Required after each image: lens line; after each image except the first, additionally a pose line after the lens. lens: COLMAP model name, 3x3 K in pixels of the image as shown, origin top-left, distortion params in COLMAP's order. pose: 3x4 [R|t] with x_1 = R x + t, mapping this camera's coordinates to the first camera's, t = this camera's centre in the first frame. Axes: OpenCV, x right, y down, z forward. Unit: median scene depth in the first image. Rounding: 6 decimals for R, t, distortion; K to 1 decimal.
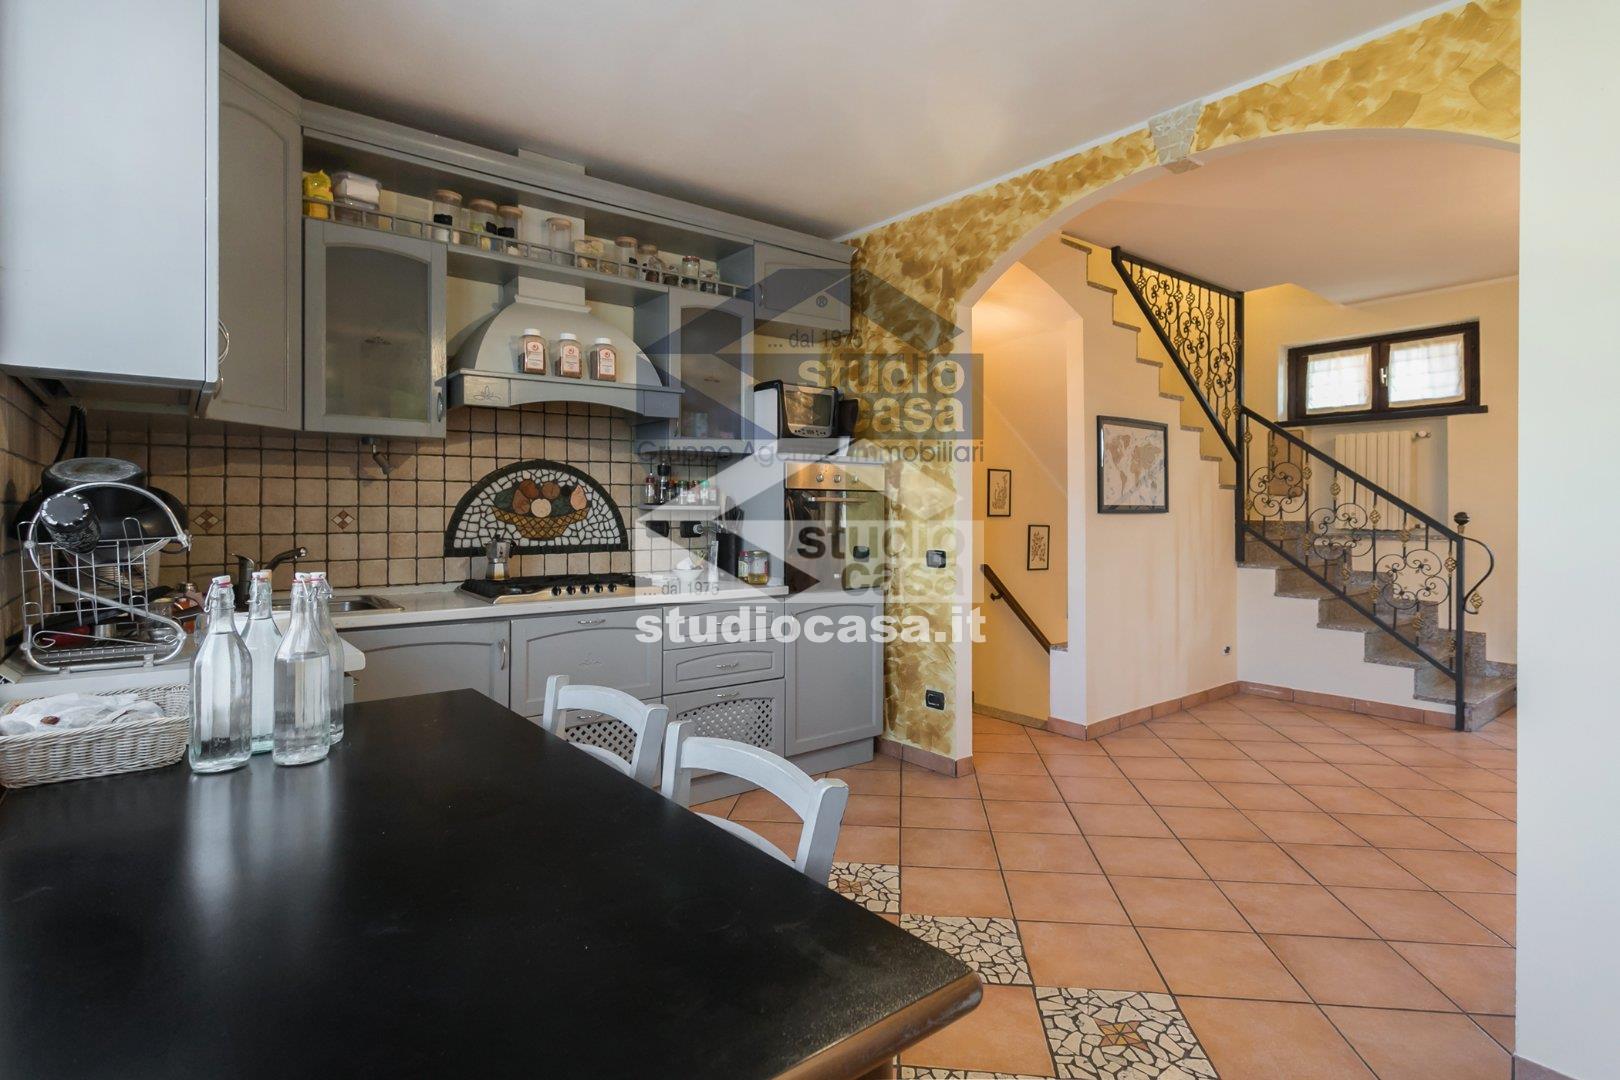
lens RADIAL K [[804.6, 0, 805.6], [0, 804.6, 503.7], [0, 0, 1]] dist [-0.005242, 0.003347]
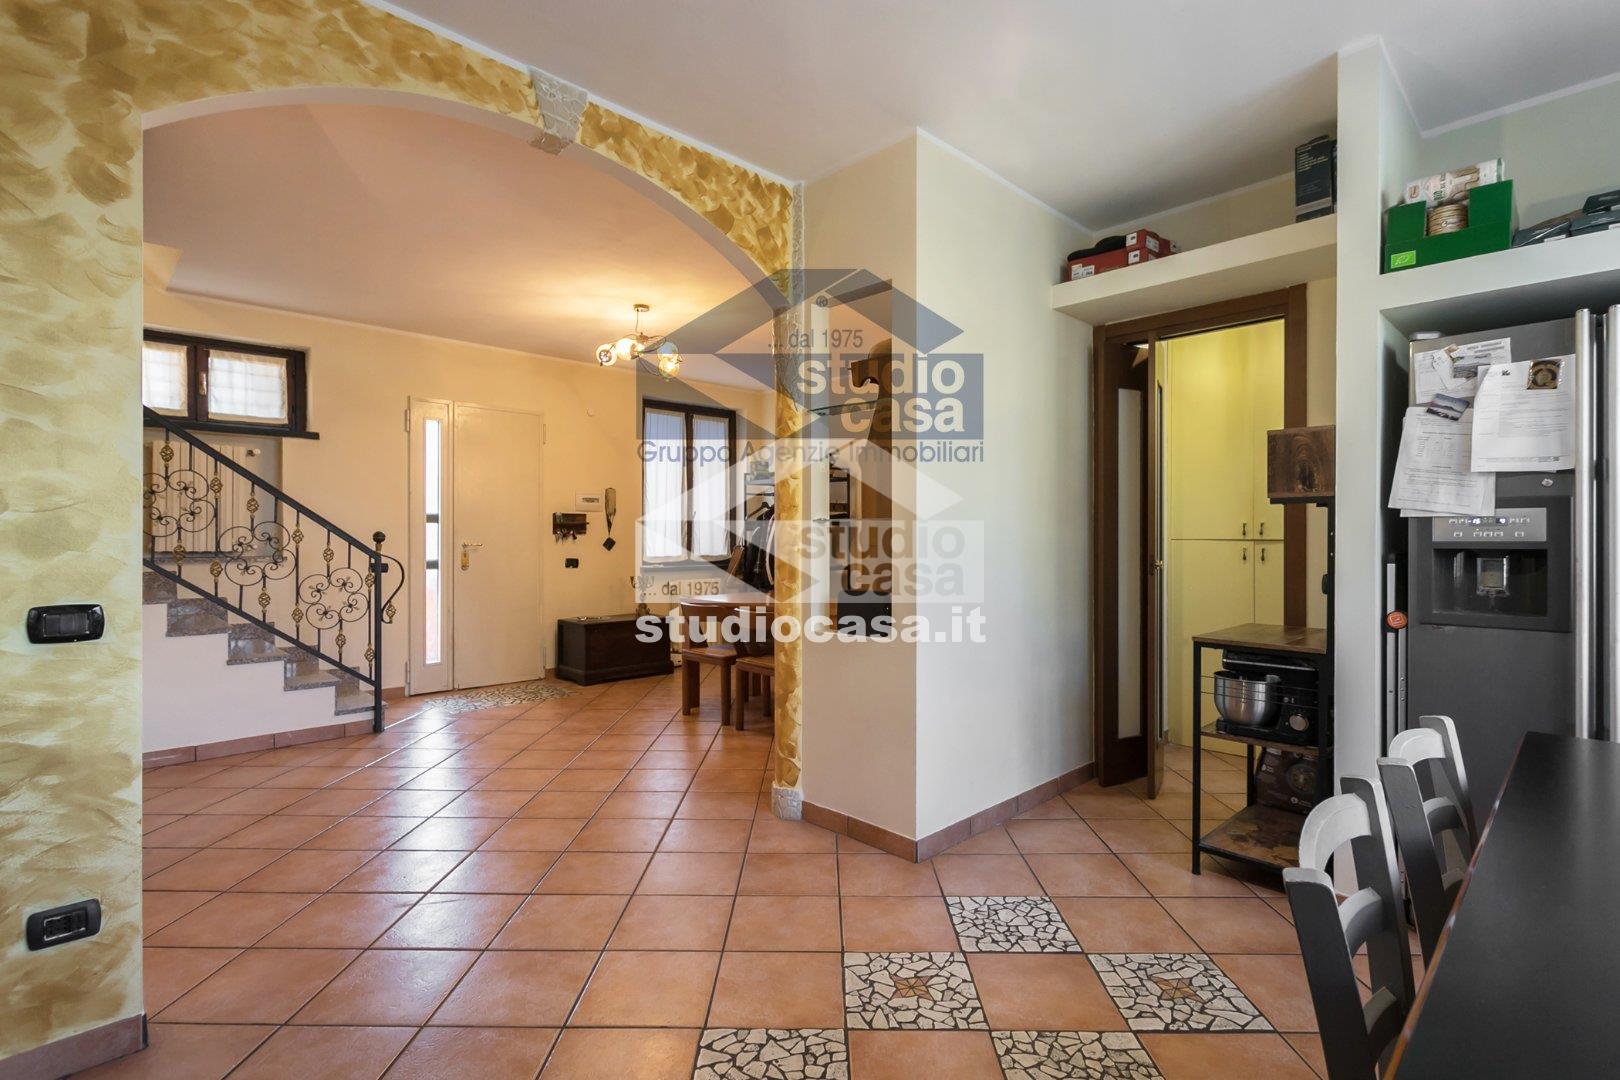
lens RADIAL K [[771.7, 0, 807.7], [0, 771.7, 534.4], [0, 0, 1]] dist [0.000089, 0.001557]
pose [[-0.096440, 0.000998, 0.995338, -0.272750], [-0.007270, 0.999972, -0.001707, 0.011739], [-0.995312, -0.007401, -0.096430, 0.509793]]
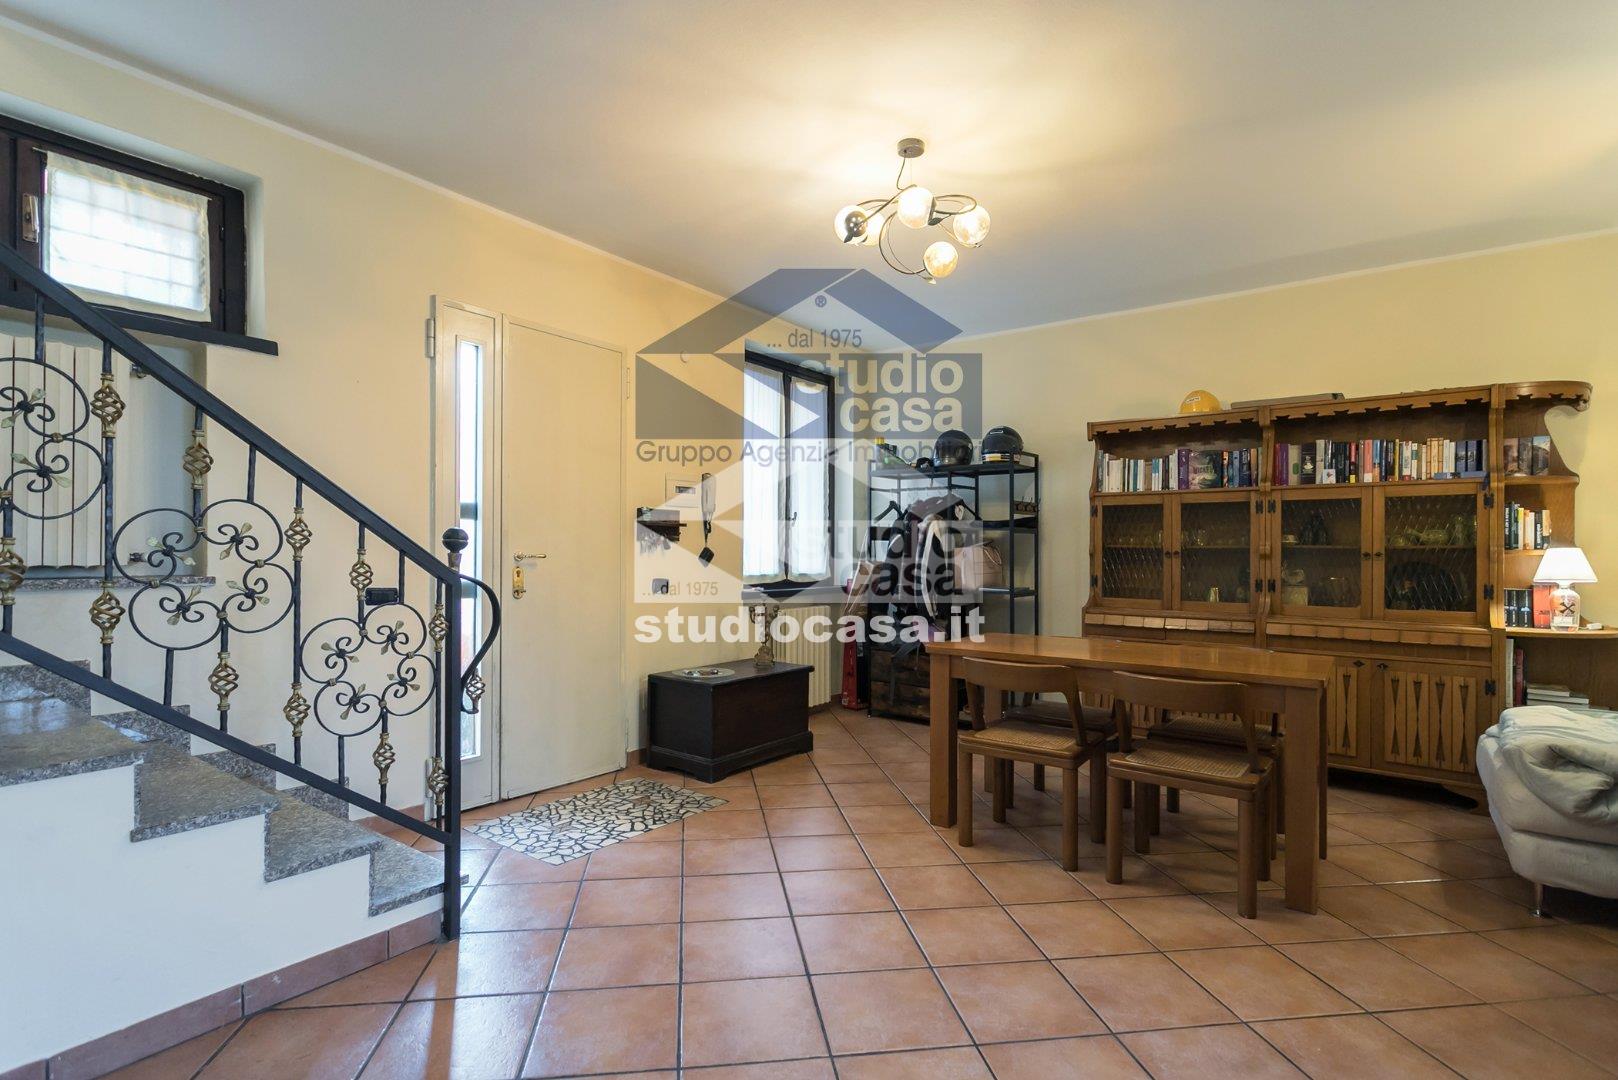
lens RADIAL K [[770.8, 0, 797.3], [0, 770.8, 551.3], [0, 0, 1]] dist [0.000089, 0.001557]
pose [[-0.265796, -0.004874, 0.964017, 0.253027], [-0.018296, 0.999833, 0.000011, 0.021288], [-0.963856, -0.017634, -0.265841, 0.893433]]
